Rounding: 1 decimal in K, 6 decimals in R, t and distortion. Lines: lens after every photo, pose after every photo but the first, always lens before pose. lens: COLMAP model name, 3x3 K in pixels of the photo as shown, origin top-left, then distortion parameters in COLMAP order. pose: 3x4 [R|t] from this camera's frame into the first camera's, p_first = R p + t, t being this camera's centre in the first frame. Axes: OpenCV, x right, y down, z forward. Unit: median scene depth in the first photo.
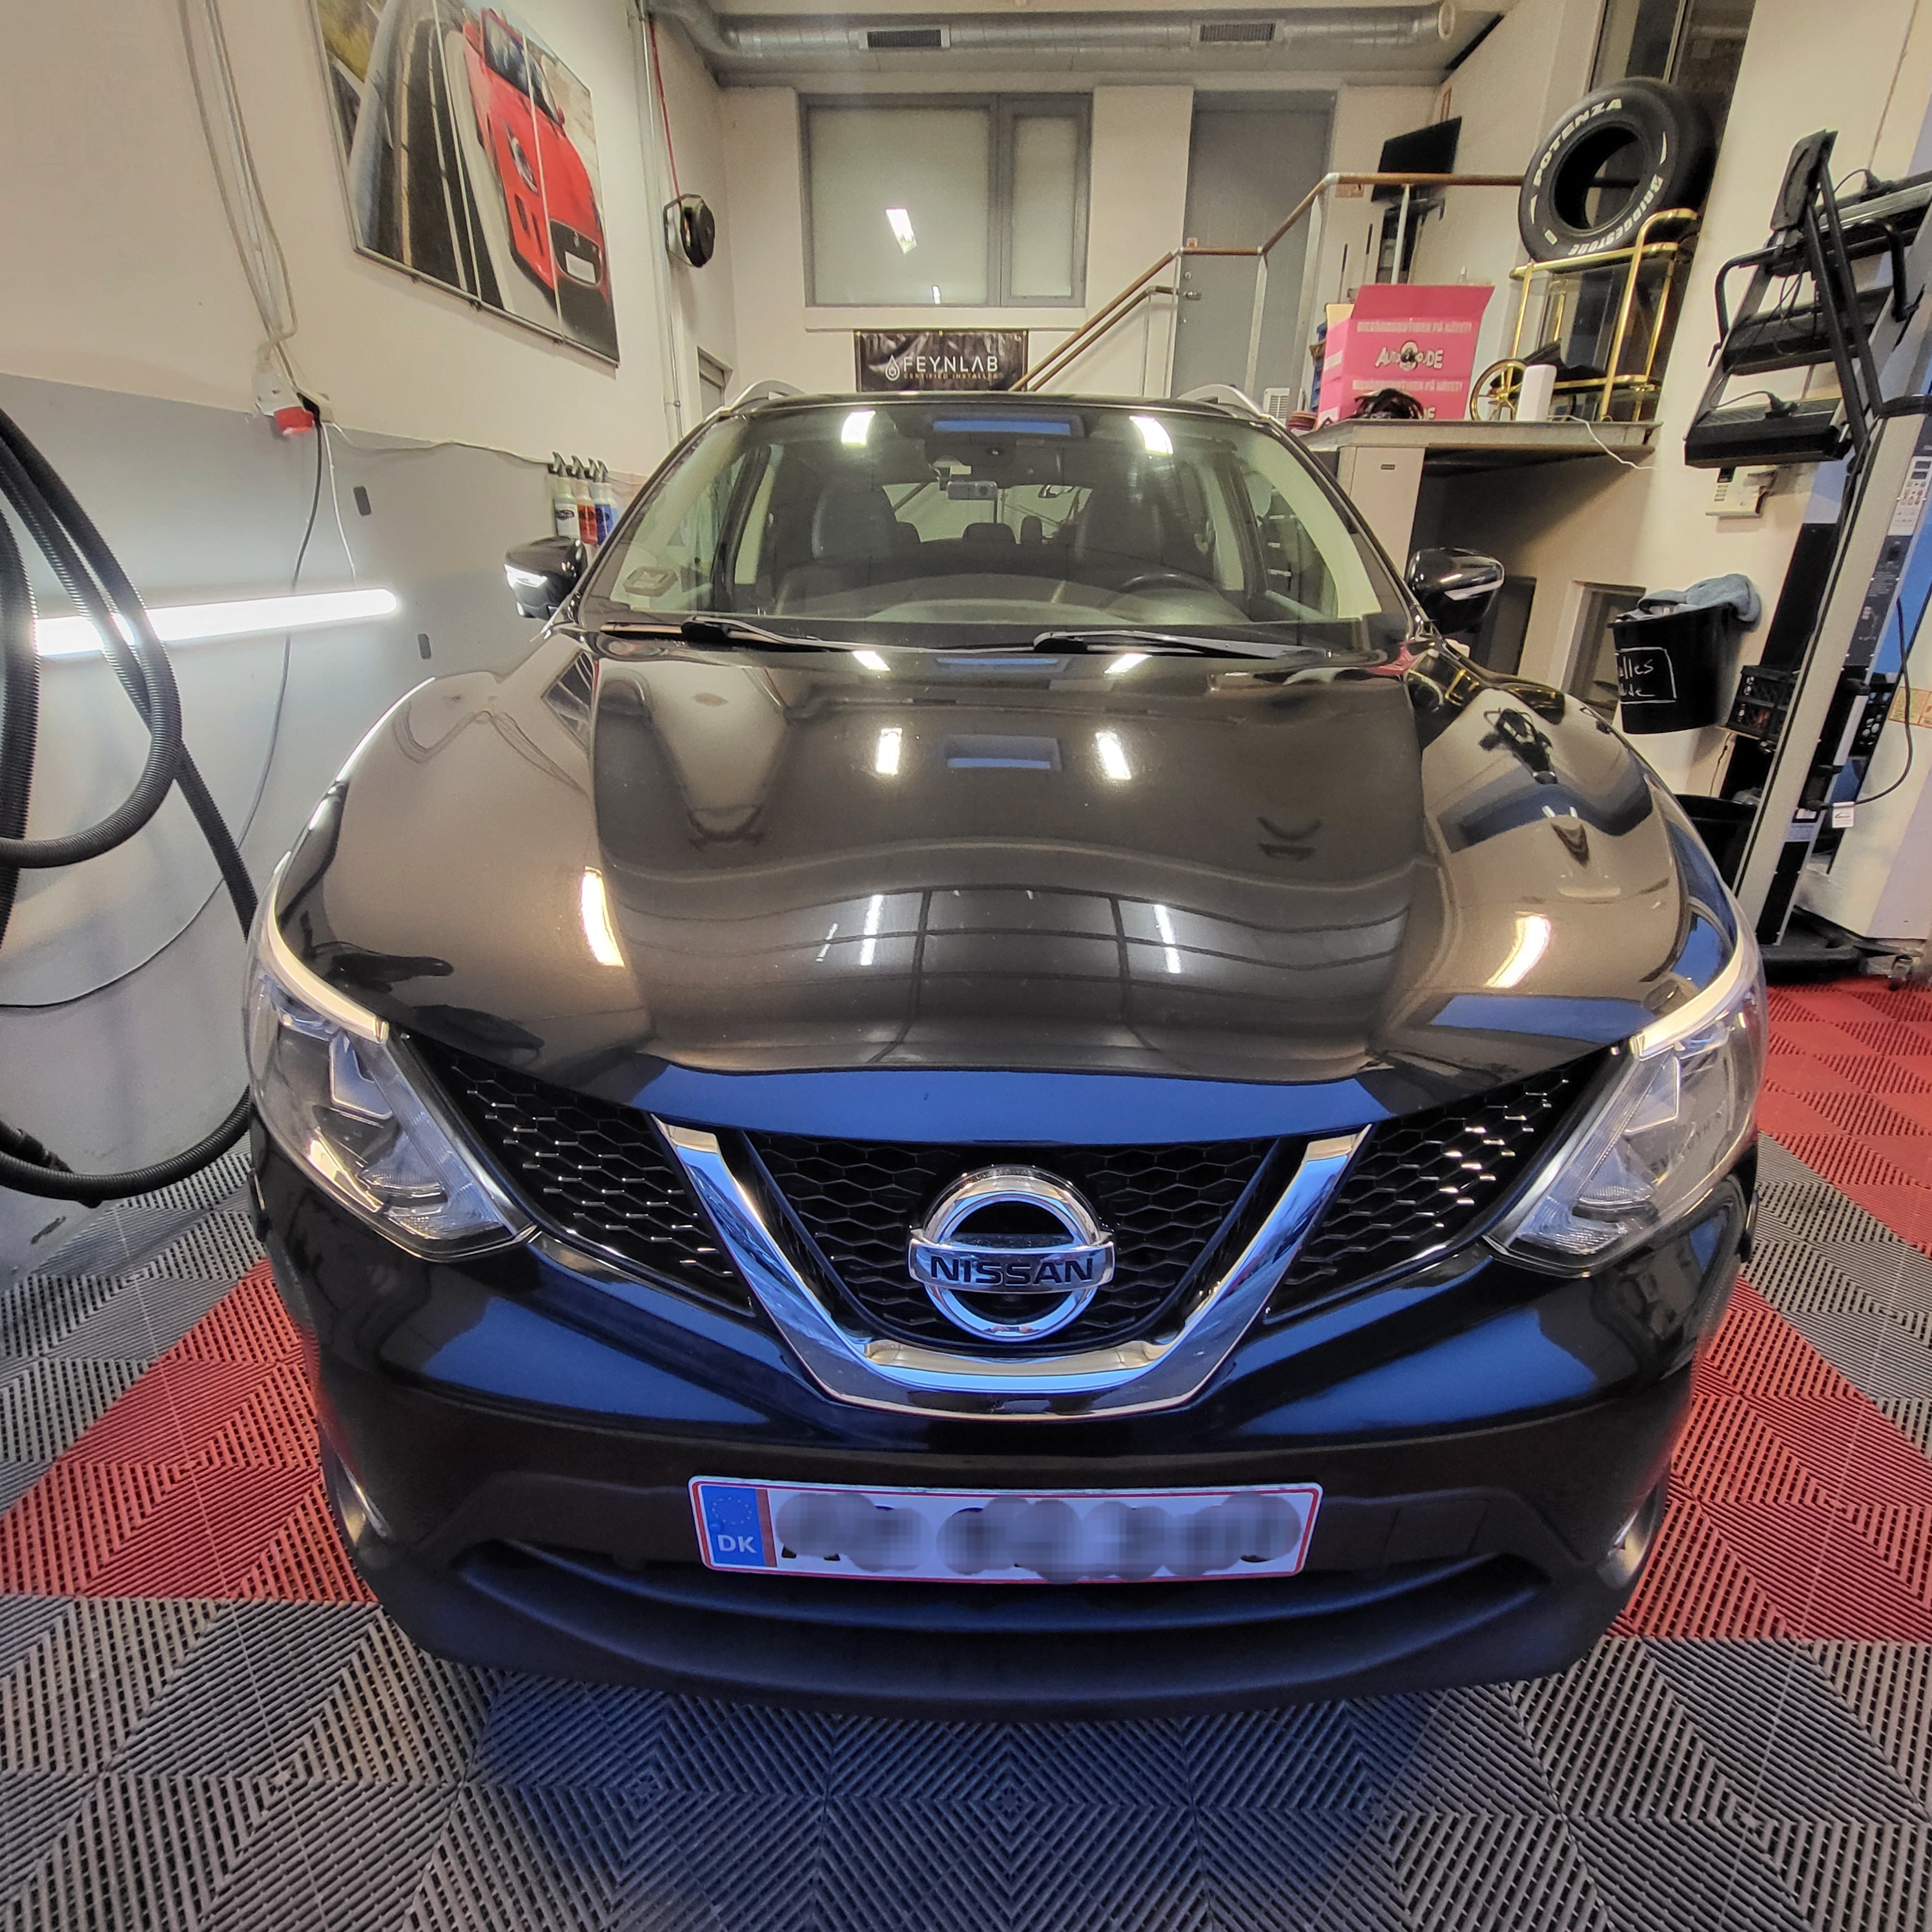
lens RADIAL K [[1006.6, 0, 966.0], [0, 1006.6, 966.0], [0, 0, 1]] dist [0.003030, 0.000850]
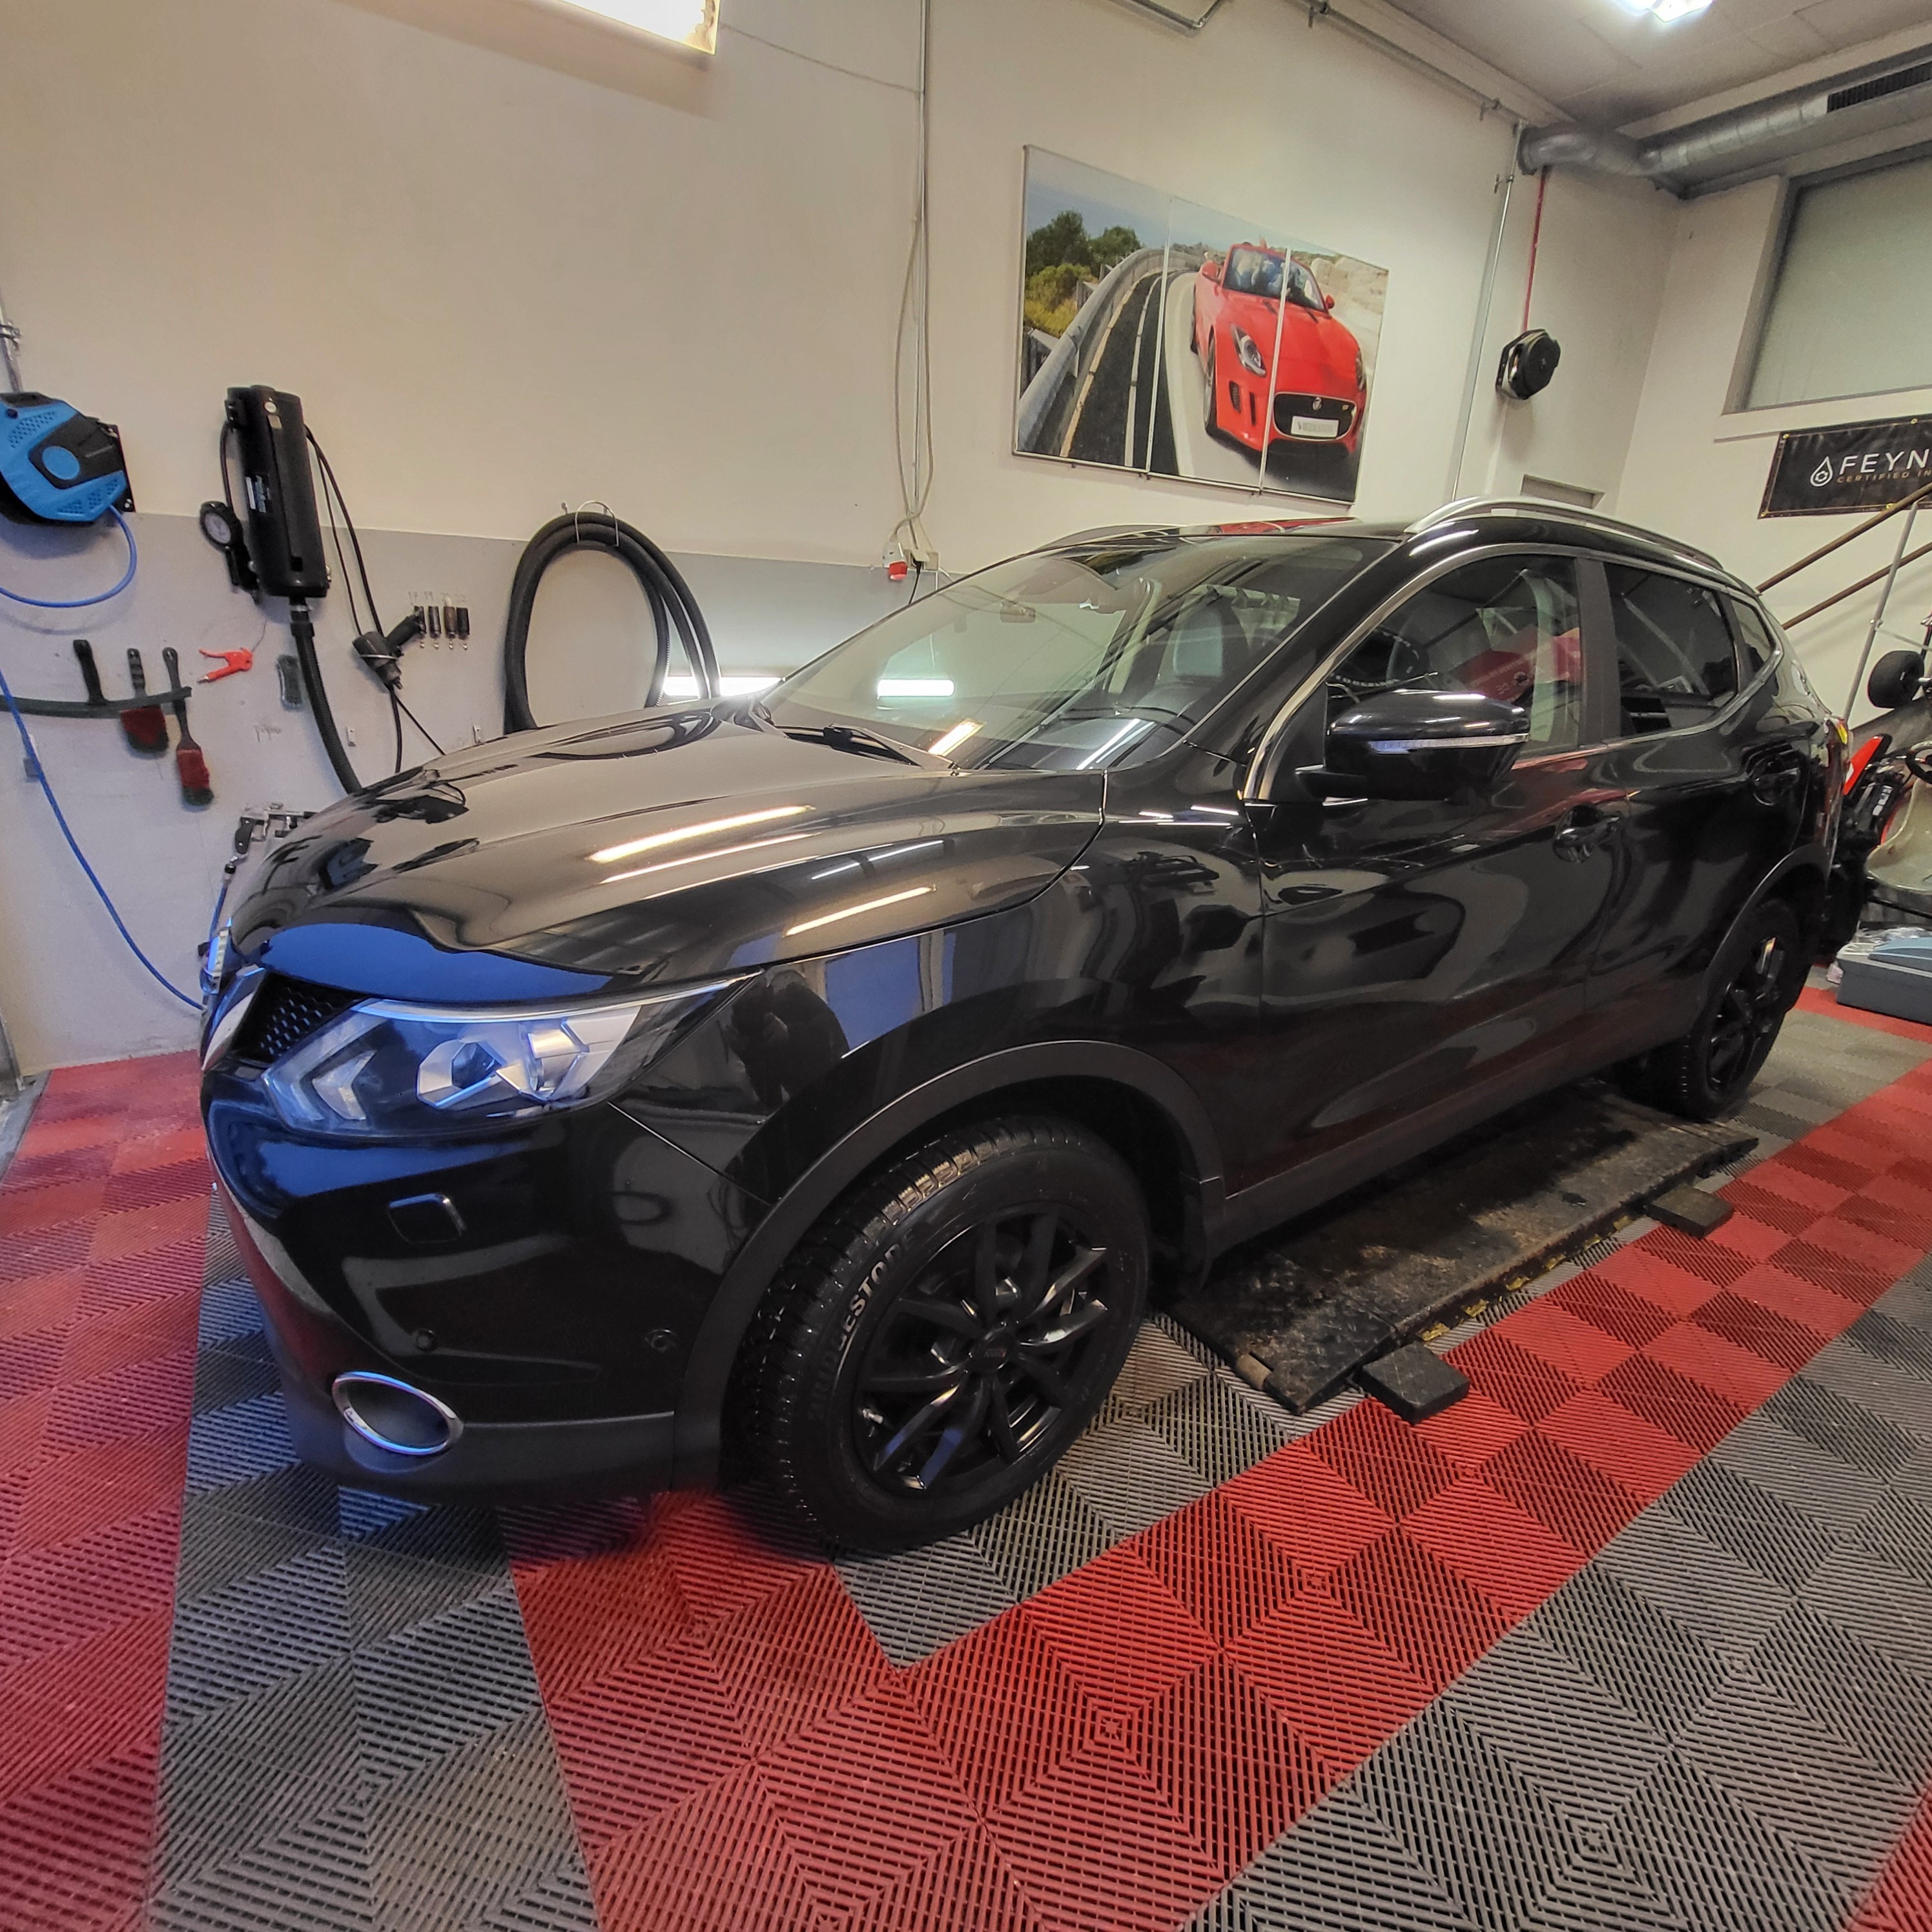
lens RADIAL K [[1015.9, 0, 966.0], [0, 1015.9, 966.0], [0, 0, 1]] dist [-0.000639, 0.000450]
pose [[0.563804, 0.278875, -0.777402, 0.499633], [-0.361724, 0.929568, 0.071124, -0.084340], [0.742483, 0.241105, 0.624970, 0.170401]]
